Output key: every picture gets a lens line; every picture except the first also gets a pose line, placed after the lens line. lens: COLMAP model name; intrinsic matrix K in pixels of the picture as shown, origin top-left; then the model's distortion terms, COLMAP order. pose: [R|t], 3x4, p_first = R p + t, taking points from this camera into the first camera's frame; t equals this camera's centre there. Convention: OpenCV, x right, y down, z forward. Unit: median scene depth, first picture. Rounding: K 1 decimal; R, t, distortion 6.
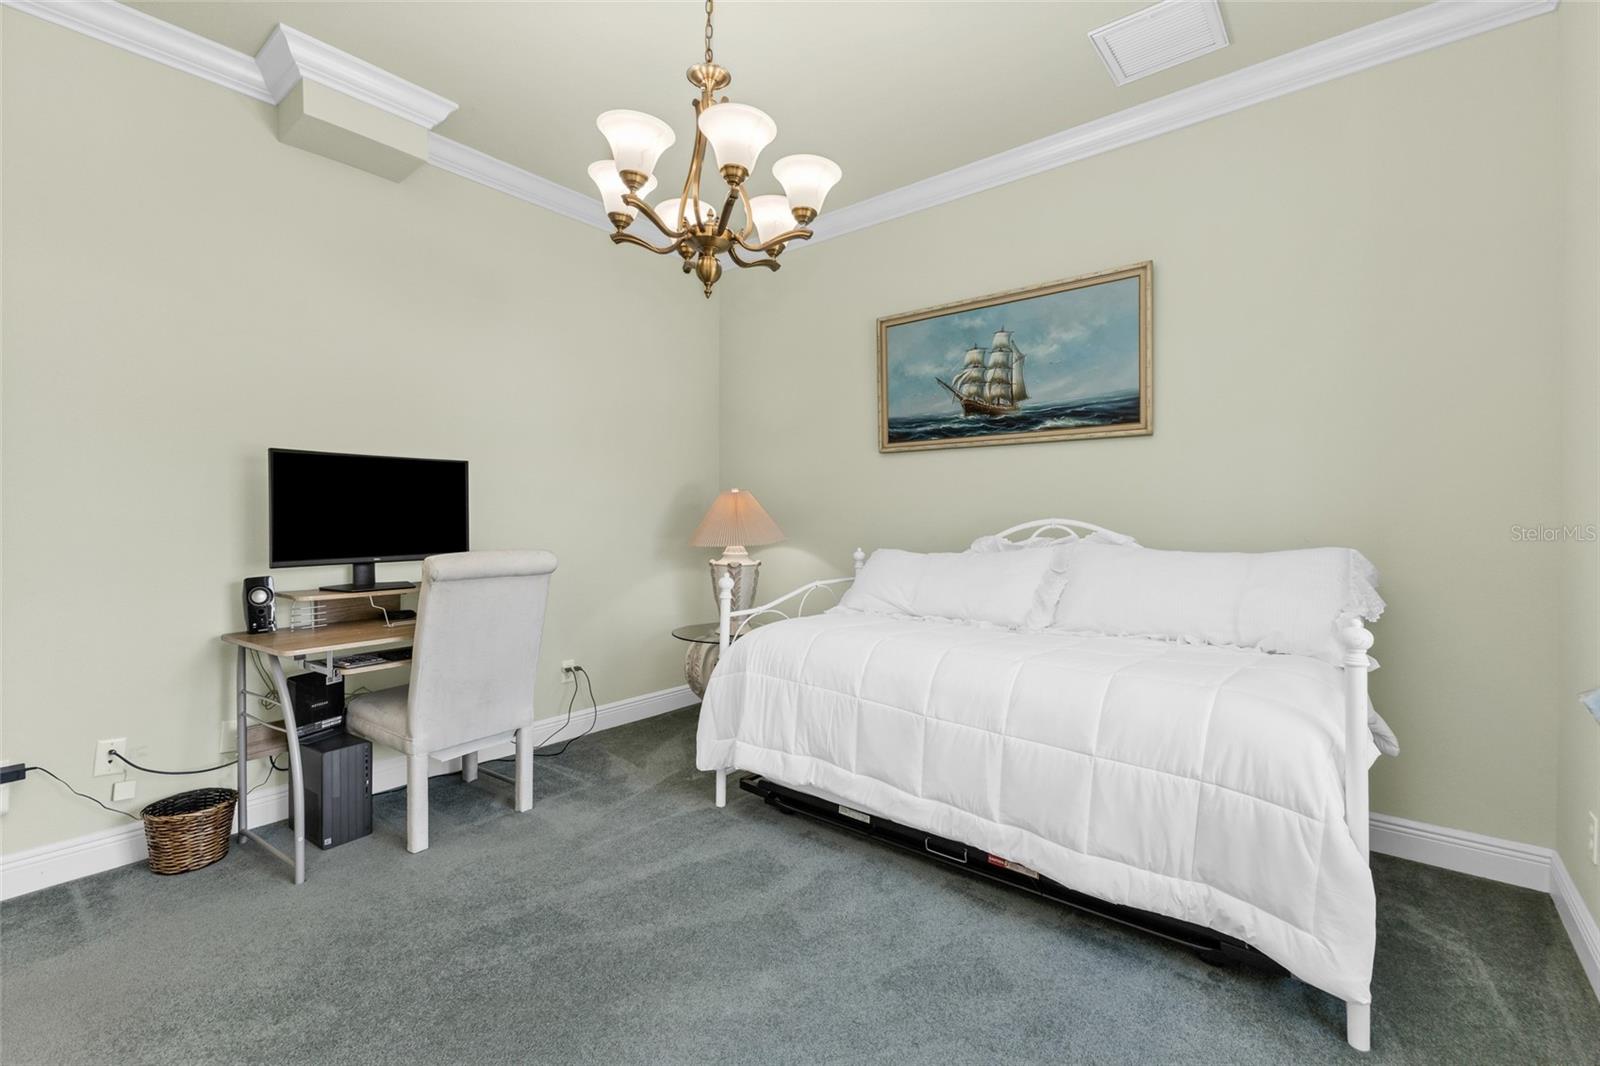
lens RADIAL K [[692.7, 0, 814.2], [0, 692.7, 527.0], [0, 0, 1]] dist [-0.004857, -0.000009]
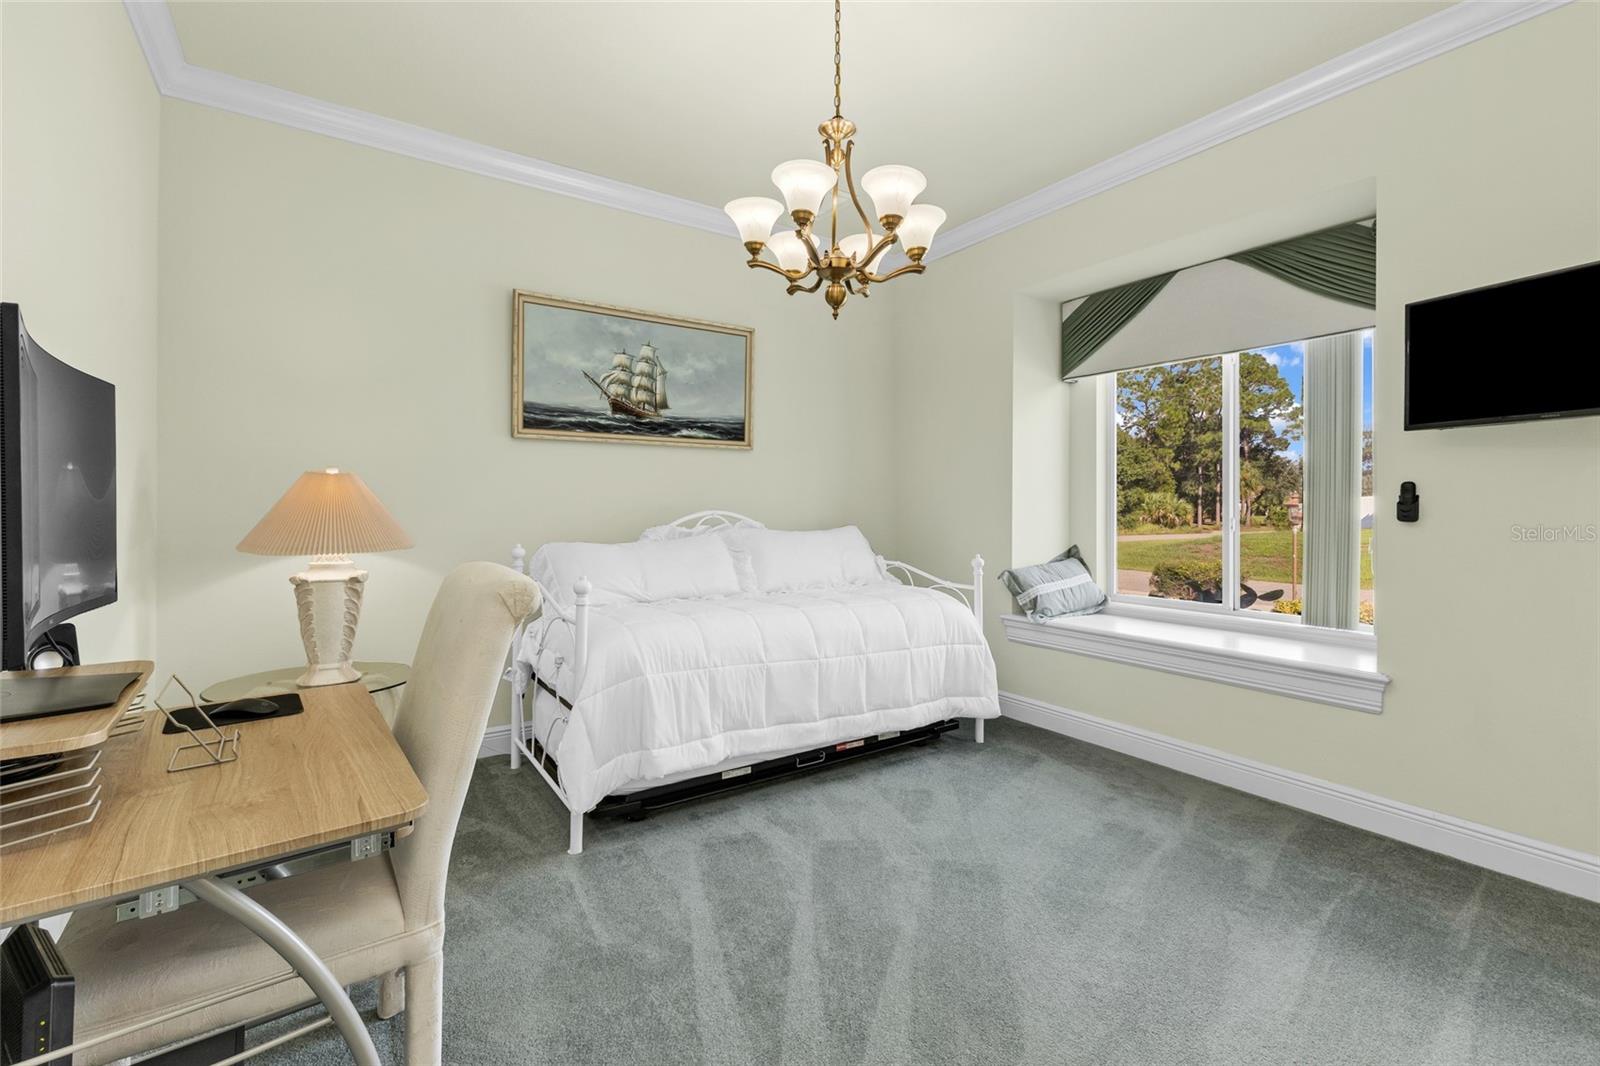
lens RADIAL K [[692.7, 0, 814.9], [0, 692.7, 516.3], [0, 0, 1]] dist [-0.004857, -0.000009]
pose [[0.289718, -0.011551, 0.957042, -0.746135], [0.013350, 0.999879, 0.008027, -0.007822], [-0.957019, 0.010451, 0.289837, 0.415527]]
